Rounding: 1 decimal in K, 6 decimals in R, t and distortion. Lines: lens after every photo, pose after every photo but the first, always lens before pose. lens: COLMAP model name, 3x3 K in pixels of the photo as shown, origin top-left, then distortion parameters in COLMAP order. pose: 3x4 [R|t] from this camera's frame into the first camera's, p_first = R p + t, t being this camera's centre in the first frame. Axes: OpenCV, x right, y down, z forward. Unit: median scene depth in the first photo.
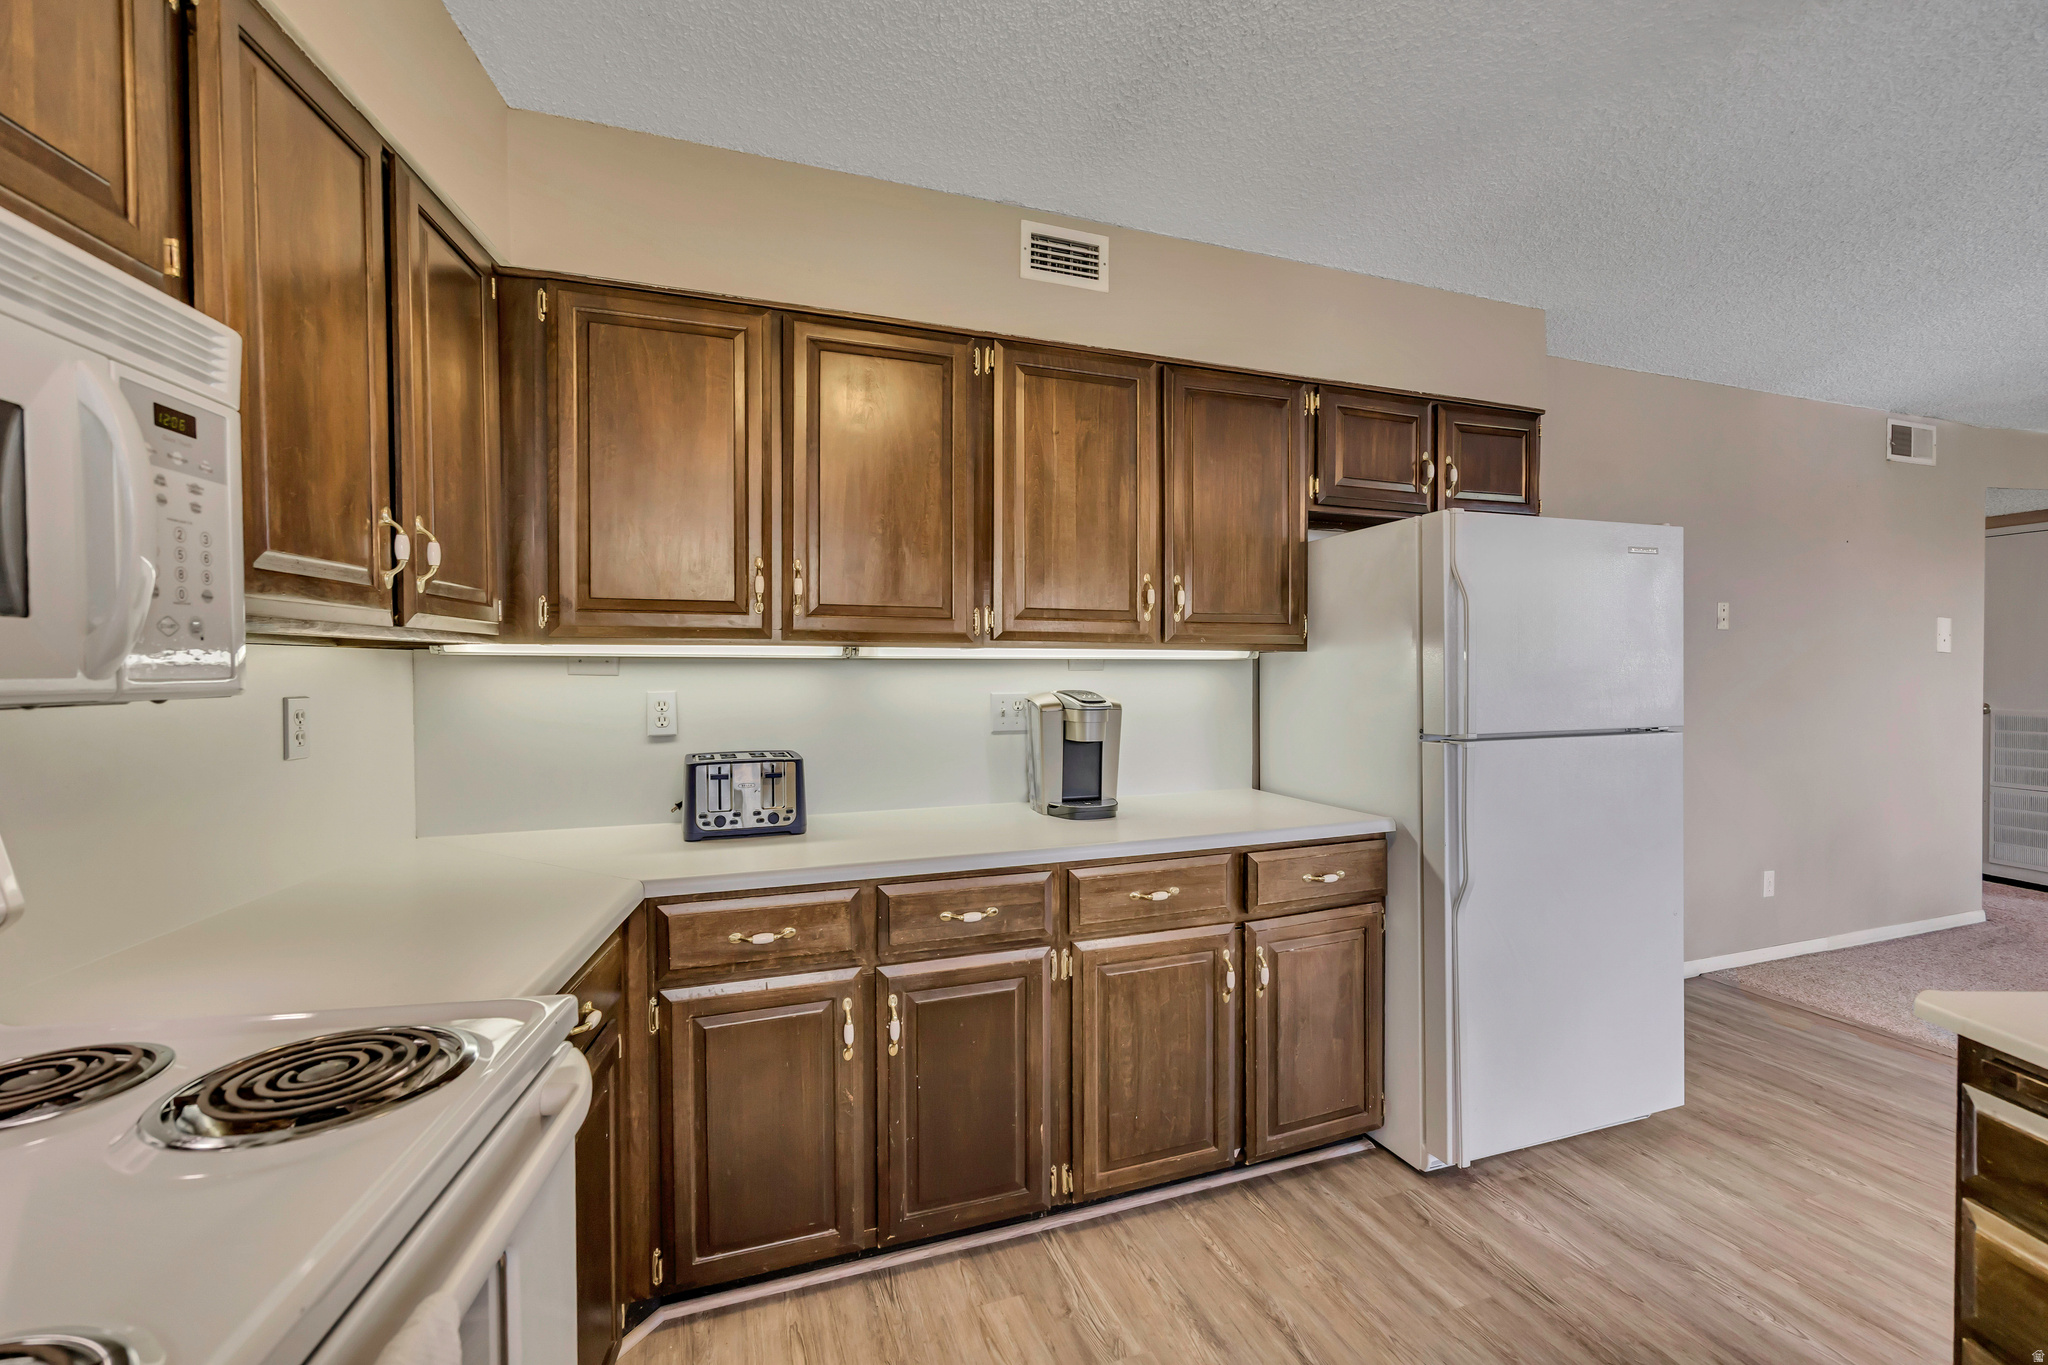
lens RADIAL K [[872.0, 0, 1022.0], [0, 872.0, 673.7], [0, 0, 1]] dist [-0.002748, 0.000524]
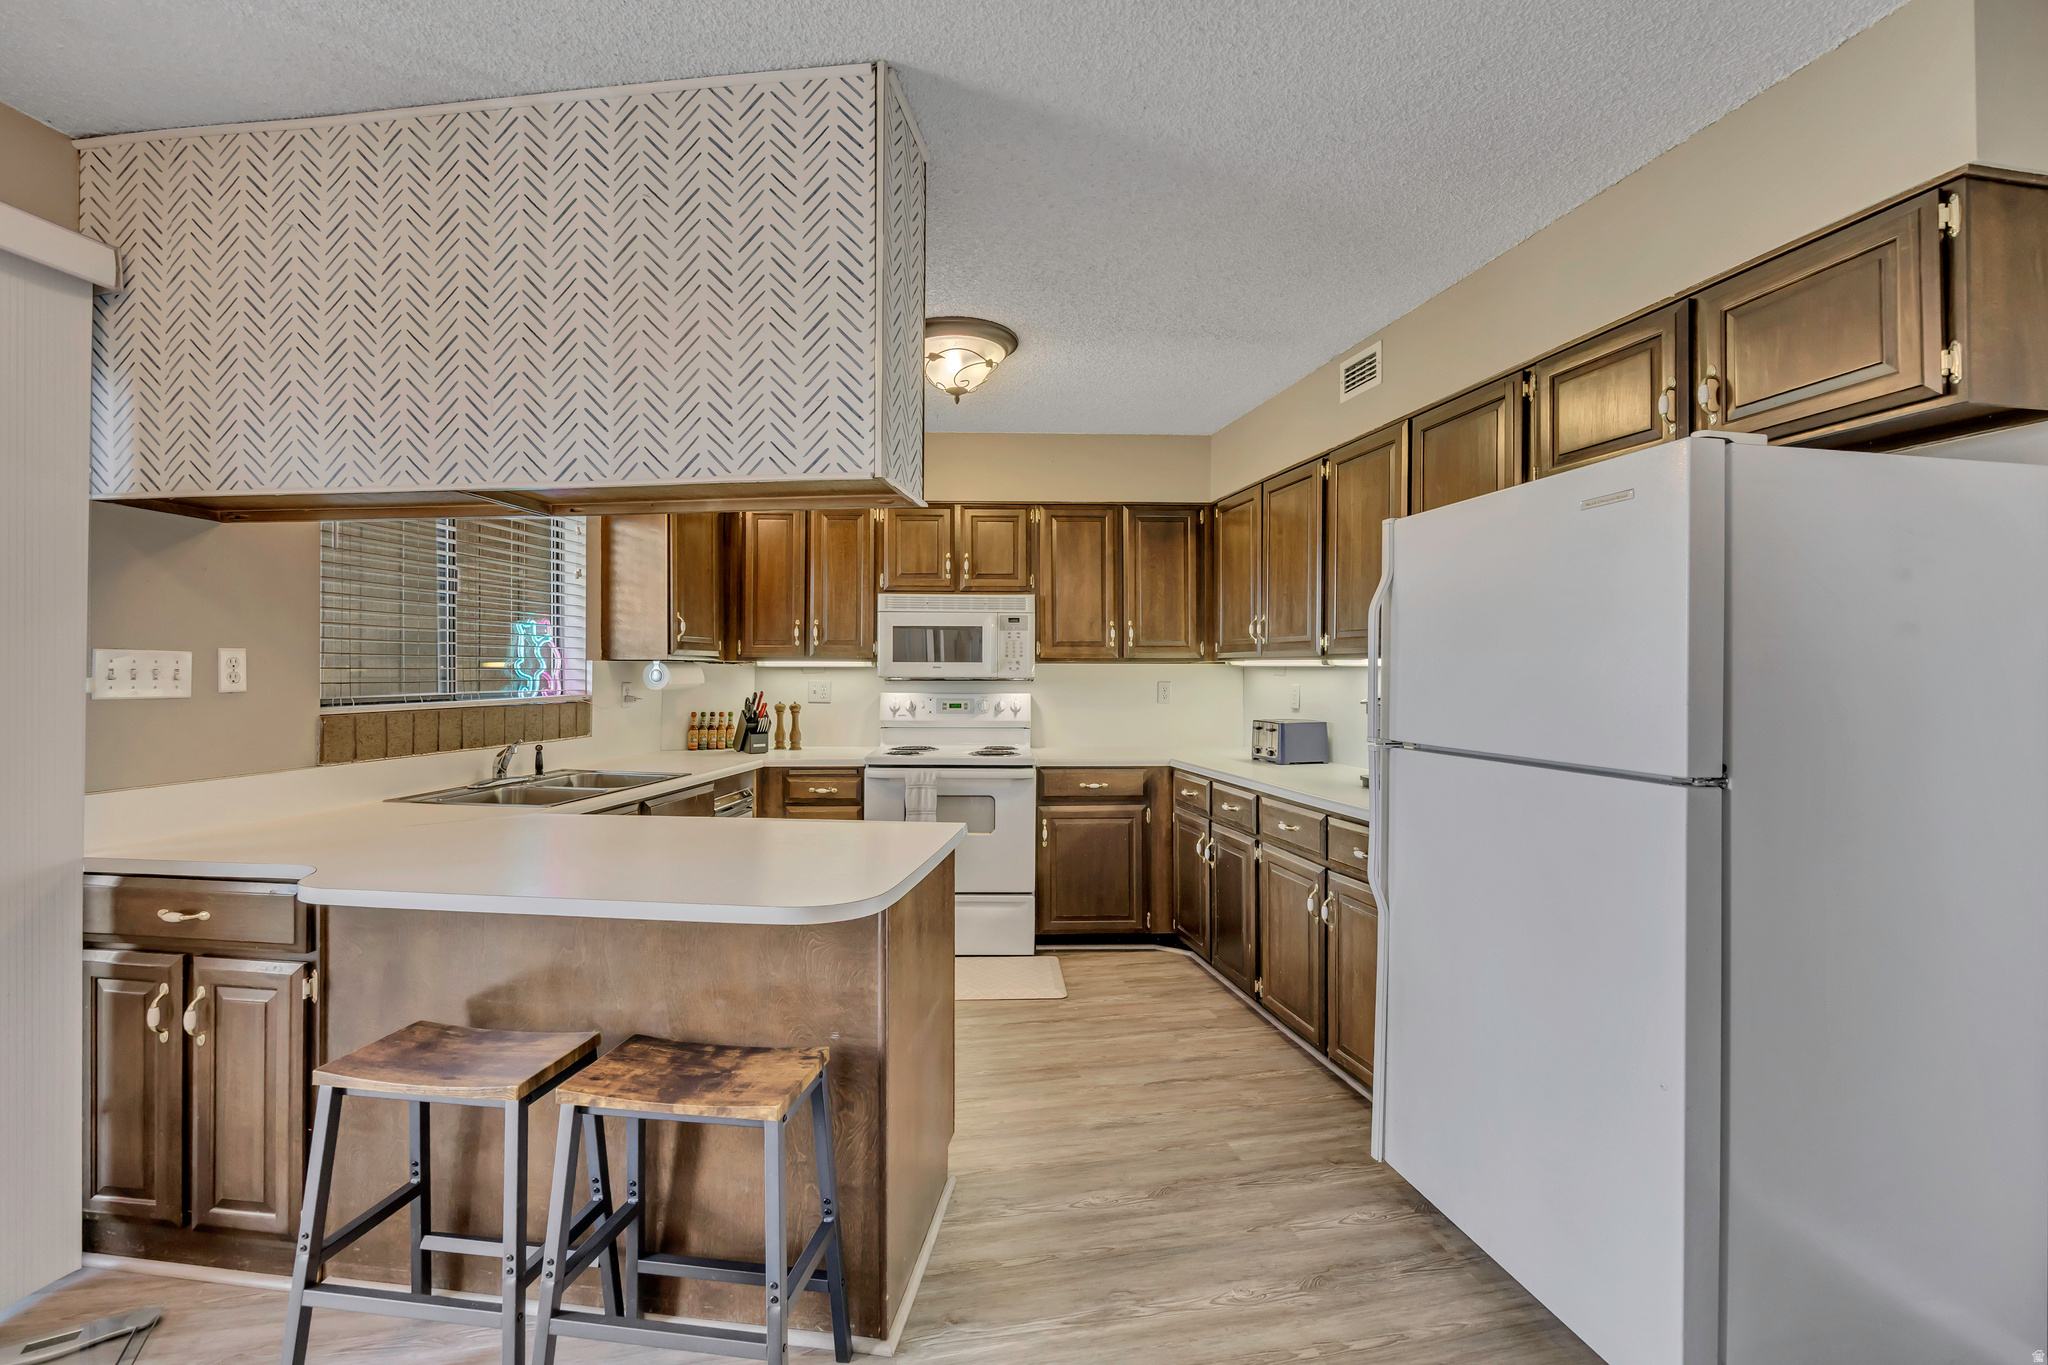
lens RADIAL K [[872.0, 0, 1022.5], [0, 872.0, 672.3], [0, 0, 1]] dist [-0.002748, 0.000524]
pose [[-0.136138, 0.004765, -0.990678, 1.513025], [-0.009360, 0.999938, 0.006095, -0.012849], [0.990646, 0.010103, -0.136085, 0.682239]]
